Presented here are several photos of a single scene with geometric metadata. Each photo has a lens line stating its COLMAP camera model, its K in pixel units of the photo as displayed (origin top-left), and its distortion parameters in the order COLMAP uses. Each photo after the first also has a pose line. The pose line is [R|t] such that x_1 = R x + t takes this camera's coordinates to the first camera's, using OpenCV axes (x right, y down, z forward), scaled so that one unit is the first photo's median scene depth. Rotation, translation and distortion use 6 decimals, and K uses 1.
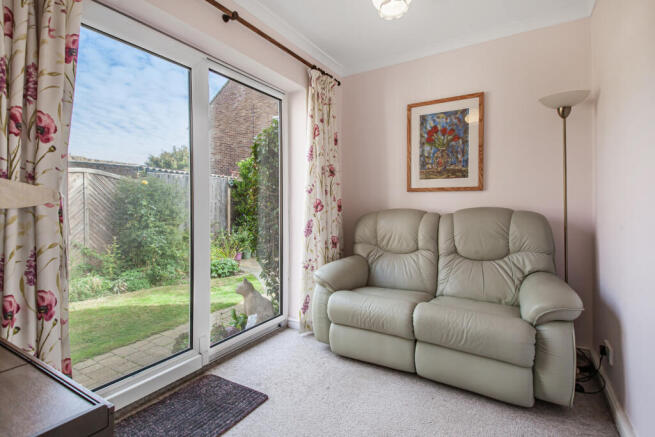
lens RADIAL K [[325.8, 0, 326.9], [0, 325.8, 204.9], [0, 0, 1]] dist [0.001186, 0.000208]
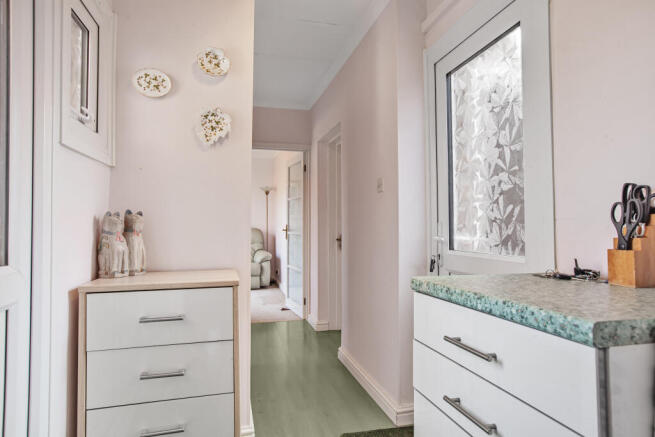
lens RADIAL K [[380.4, 0, 327.5], [0, 380.4, 218.5], [0, 0, 1]] dist [0.000957, 0.000117]
pose [[0.692152, 0.020801, 0.721452, -1.244048], [0.000093, 0.999582, -0.028909, 0.026640], [-0.721752, 0.020076, 0.691861, -1.602529]]
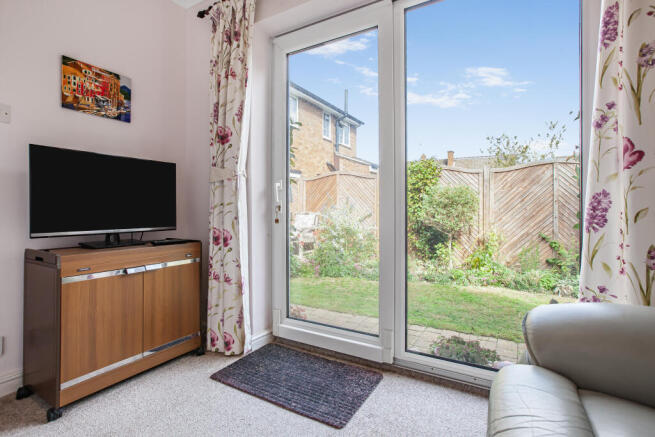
lens RADIAL K [[317.7, 0, 326.5], [0, 317.7, 213.6], [0, 0, 1]] dist [-0.014369, -0.000011]
pose [[0.004657, 0.014177, -0.999889, 0.497287], [0.001474, 0.999898, 0.014184, 0.096160], [0.999988, -0.001539, 0.004636, 0.927187]]
